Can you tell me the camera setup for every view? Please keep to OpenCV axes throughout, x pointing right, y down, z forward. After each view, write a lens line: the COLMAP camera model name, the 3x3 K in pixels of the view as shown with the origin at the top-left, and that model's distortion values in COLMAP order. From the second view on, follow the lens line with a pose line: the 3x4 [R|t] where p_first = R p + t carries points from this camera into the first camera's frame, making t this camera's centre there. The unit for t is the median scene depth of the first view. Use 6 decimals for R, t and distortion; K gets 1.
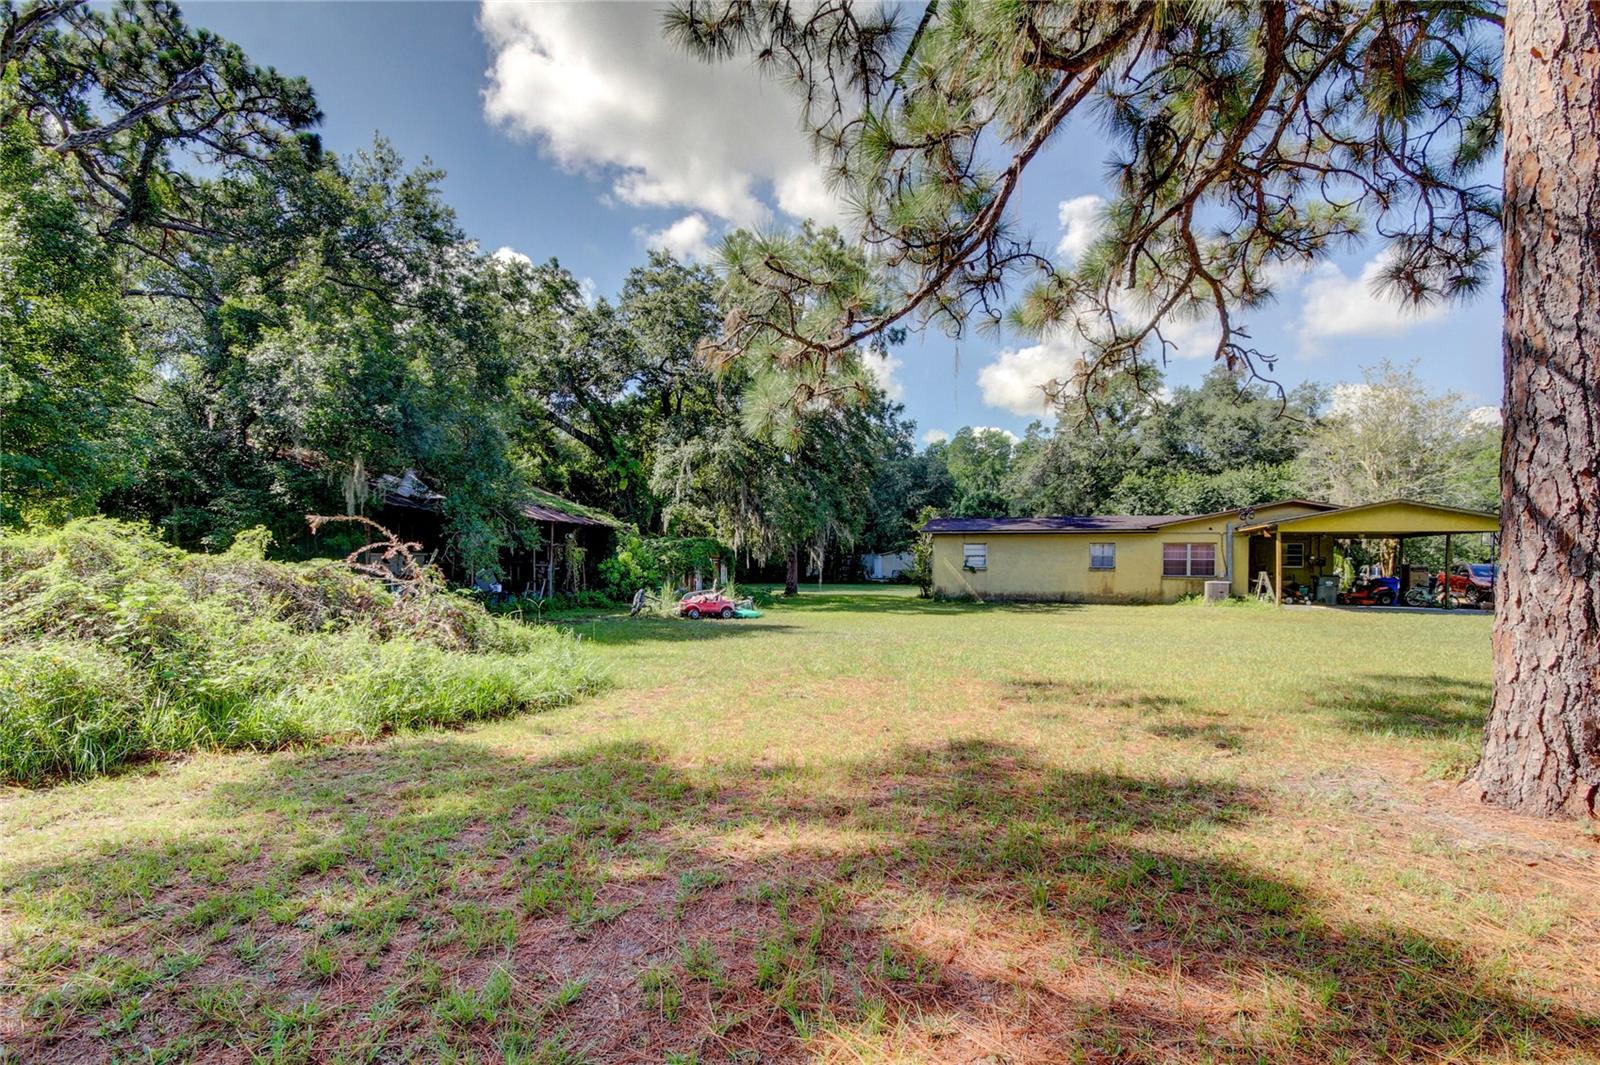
lens RADIAL K [[789.7, 0, 802.1], [0, 789.7, 560.6], [0, 0, 1]] dist [0.028607, 0.000288]
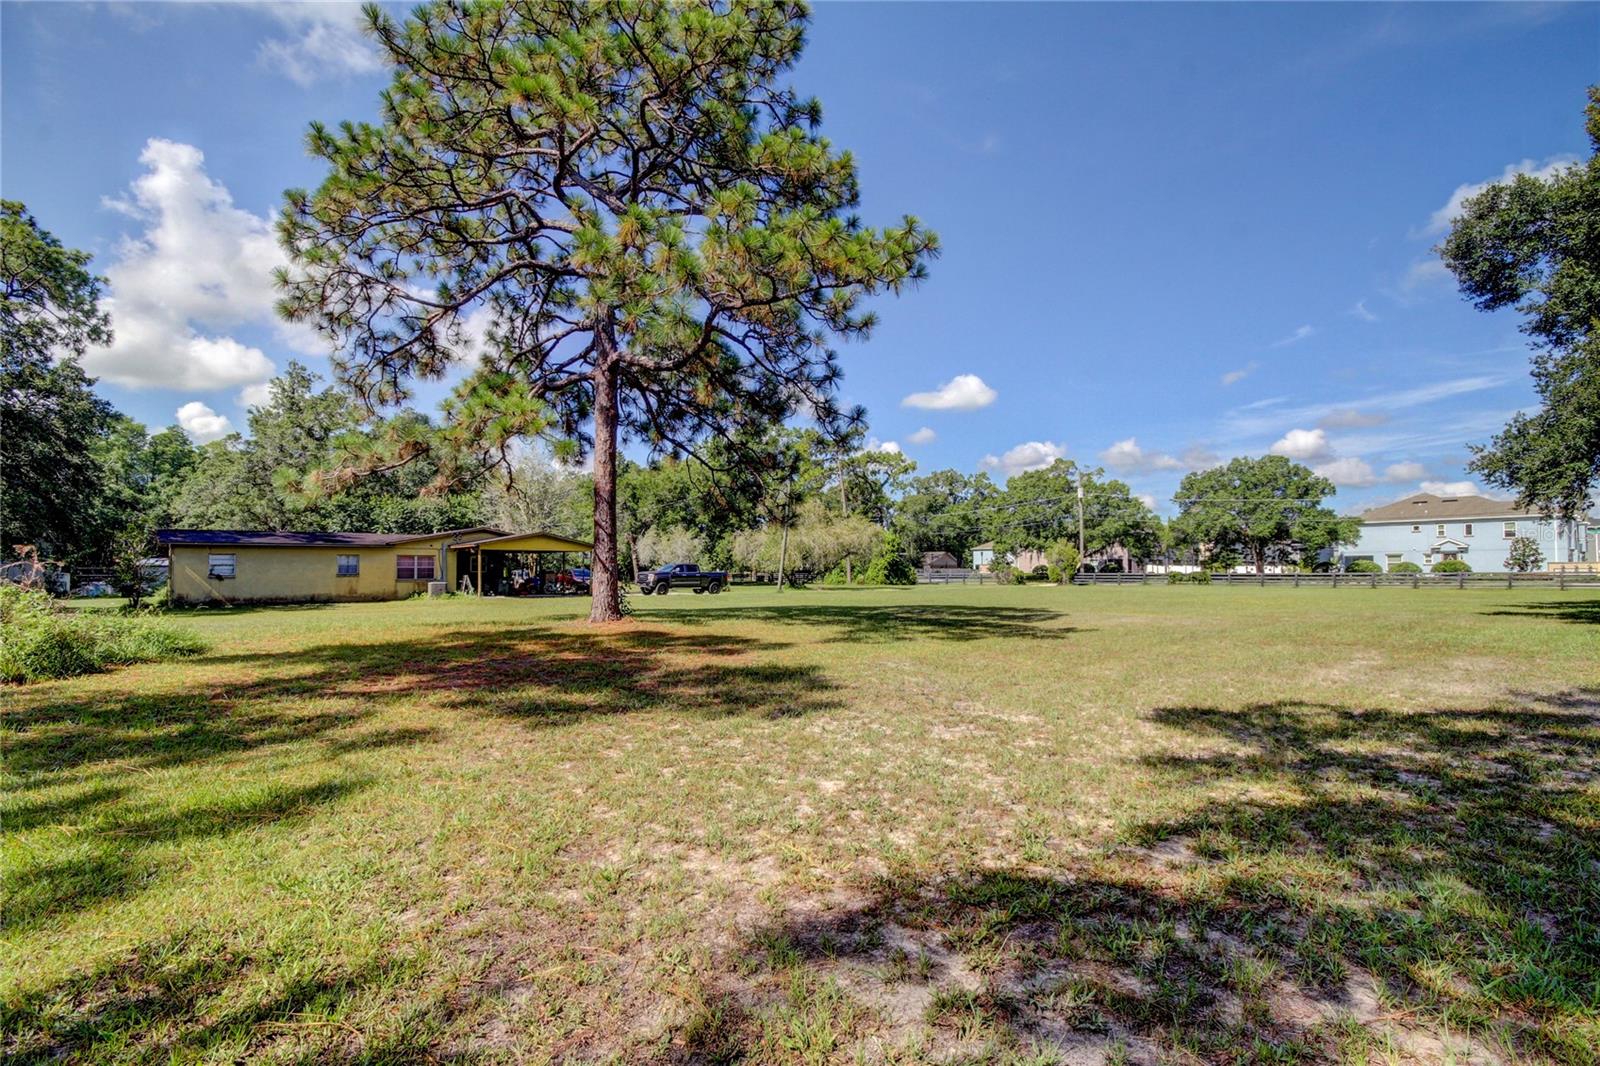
lens RADIAL K [[789.7, 0, 802.1], [0, 789.7, 561.1], [0, 0, 1]] dist [0.028607, 0.000288]
pose [[0.552535, 0.001460, 0.833488, -0.295128], [0.004560, 0.999978, -0.004774, -0.002571], [-0.833477, 0.006439, 0.552516, -0.327084]]
